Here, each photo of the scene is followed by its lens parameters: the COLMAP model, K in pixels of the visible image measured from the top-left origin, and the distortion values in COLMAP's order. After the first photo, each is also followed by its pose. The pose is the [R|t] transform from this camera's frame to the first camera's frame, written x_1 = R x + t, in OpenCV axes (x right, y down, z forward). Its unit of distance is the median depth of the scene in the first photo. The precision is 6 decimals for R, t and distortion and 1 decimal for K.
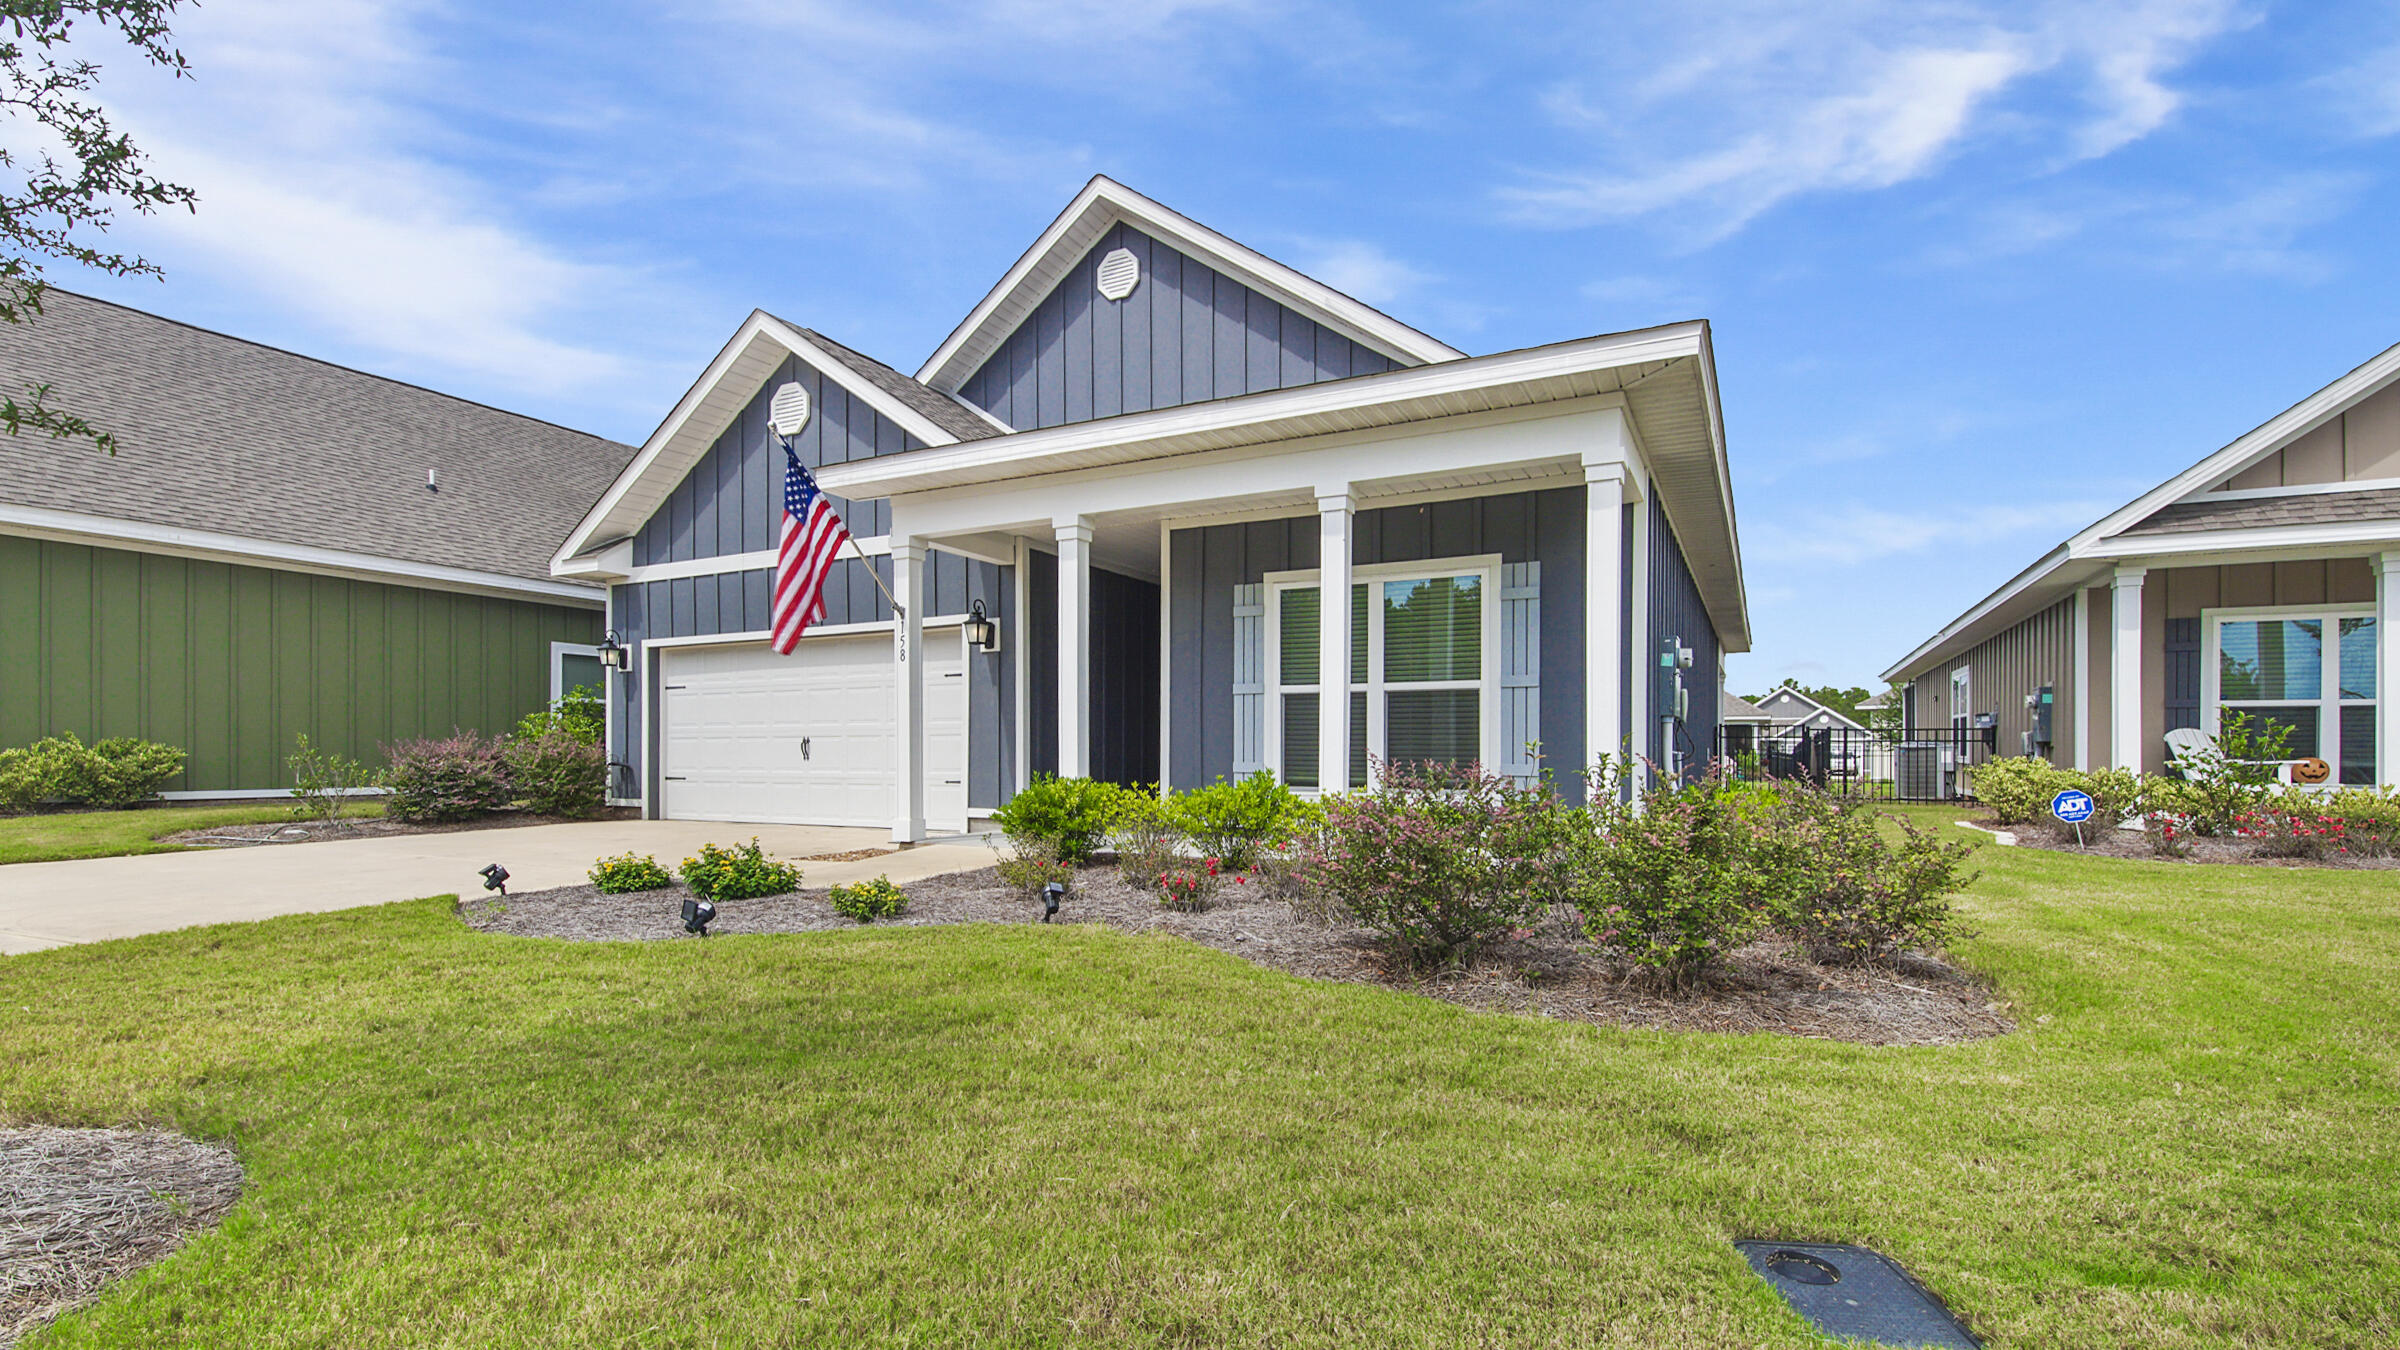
lens RADIAL K [[1066.3, 0, 1242.8], [0, 1066.3, 755.8], [0, 0, 1]] dist [0.006226, 0.000037]
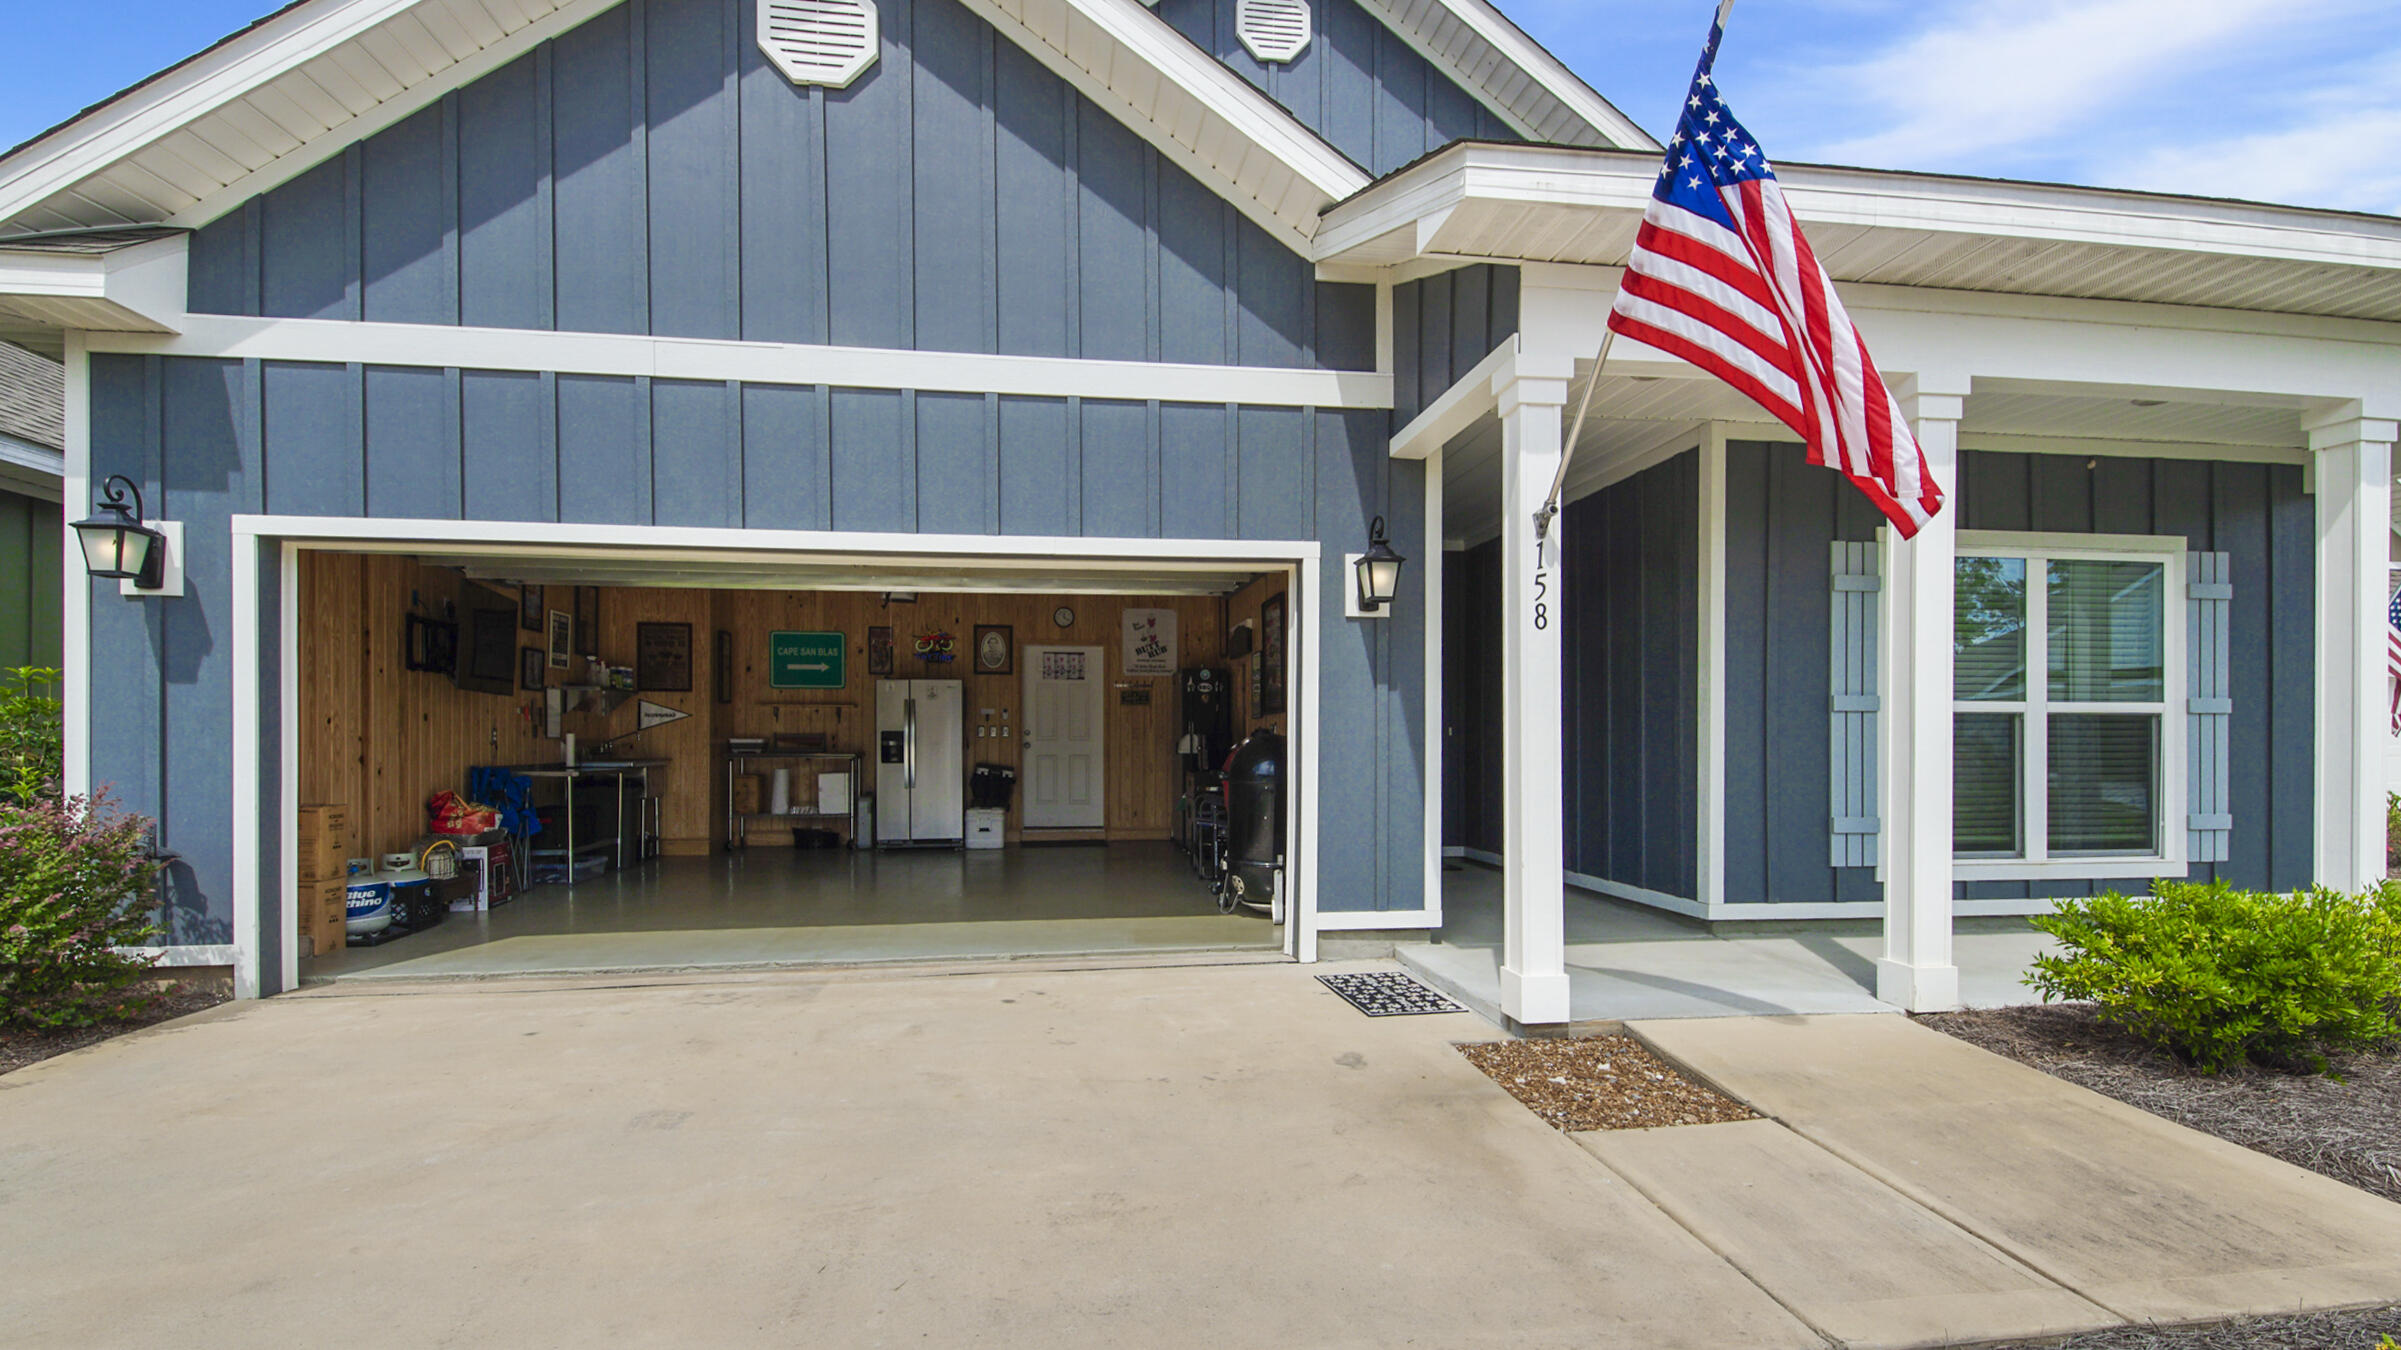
lens RADIAL K [[1066.8, 0, 1207.9], [0, 1066.8, 730.6], [0, 0, 1]] dist [0.006226, 0.000037]
pose [[0.819419, 0.002282, 0.573191, -0.522952], [0.001281, 0.999982, -0.005813, -0.032507], [-0.573194, 0.005498, 0.819401, 0.526557]]
